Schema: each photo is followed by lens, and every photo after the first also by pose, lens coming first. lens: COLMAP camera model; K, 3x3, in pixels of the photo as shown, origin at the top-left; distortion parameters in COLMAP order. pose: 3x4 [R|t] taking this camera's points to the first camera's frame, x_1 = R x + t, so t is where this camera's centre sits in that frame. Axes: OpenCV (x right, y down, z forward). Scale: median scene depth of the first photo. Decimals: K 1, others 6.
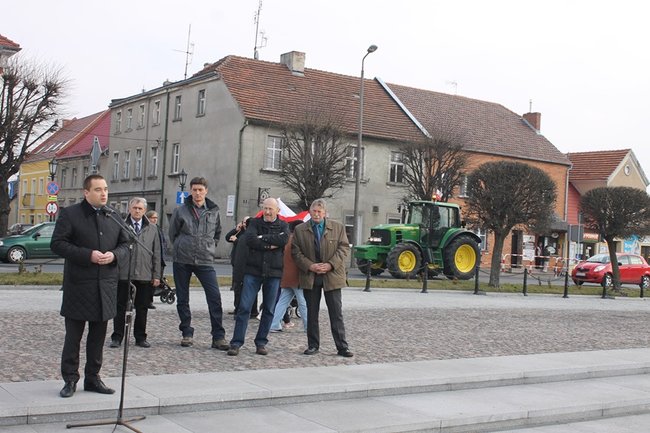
lens RADIAL K [[860.5, 0, 331.4], [0, 860.5, 221.3], [0, 0, 1]] dist [-0.042492, 0.000000]
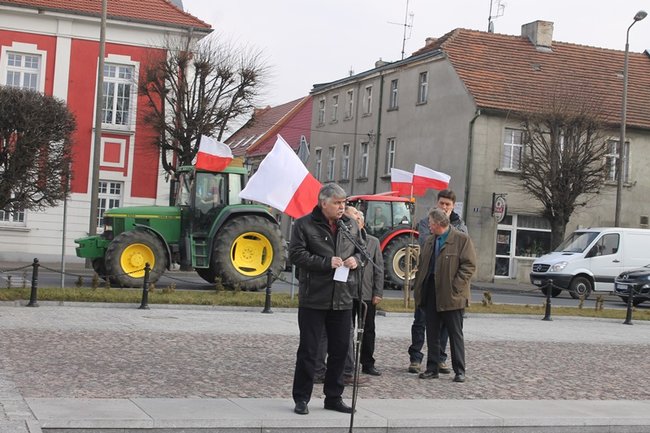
lens RADIAL K [[1109.4, 0, 338.5], [0, 1109.4, 205.1], [0, 0, 1]] dist [0.008108, 0.000000]
pose [[0.975247, 0.004279, -0.221077, 0.004146], [-0.009899, 0.999655, -0.024322, -0.001207], [0.220897, 0.025909, 0.974953, -0.043995]]
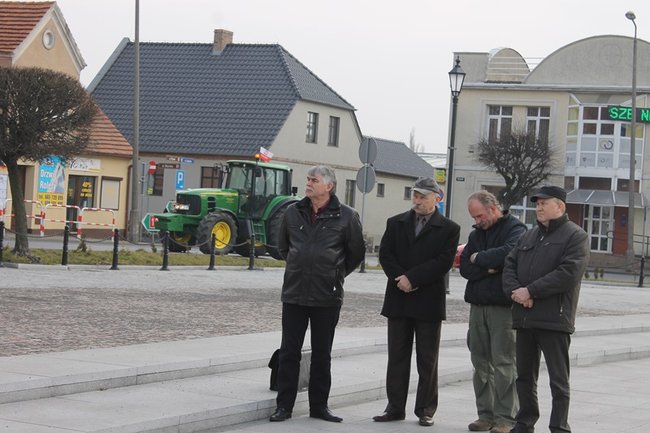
lens RADIAL K [[1575.8, 0, 323.9], [0, 1575.8, 218.5], [0, 0, 1]] dist [0.100222, 0.000000]
pose [[0.872739, 0.007722, 0.488126, -0.452820], [-0.036424, 0.998118, 0.049334, -0.037314], [-0.486826, -0.060835, 0.871378, -0.276244]]
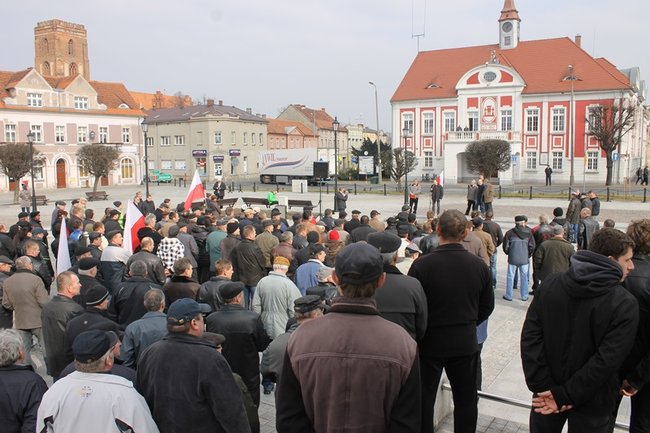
lens RADIAL K [[554.2, 0, 331.3], [0, 554.2, 215.8], [0, 0, 1]] dist [-0.169336, 0.147162]
pose [[0.401293, 0.048372, -0.914671, 0.504656], [0.052366, 0.995760, 0.075635, -0.022444], [0.914451, -0.078249, 0.397059, -0.210059]]
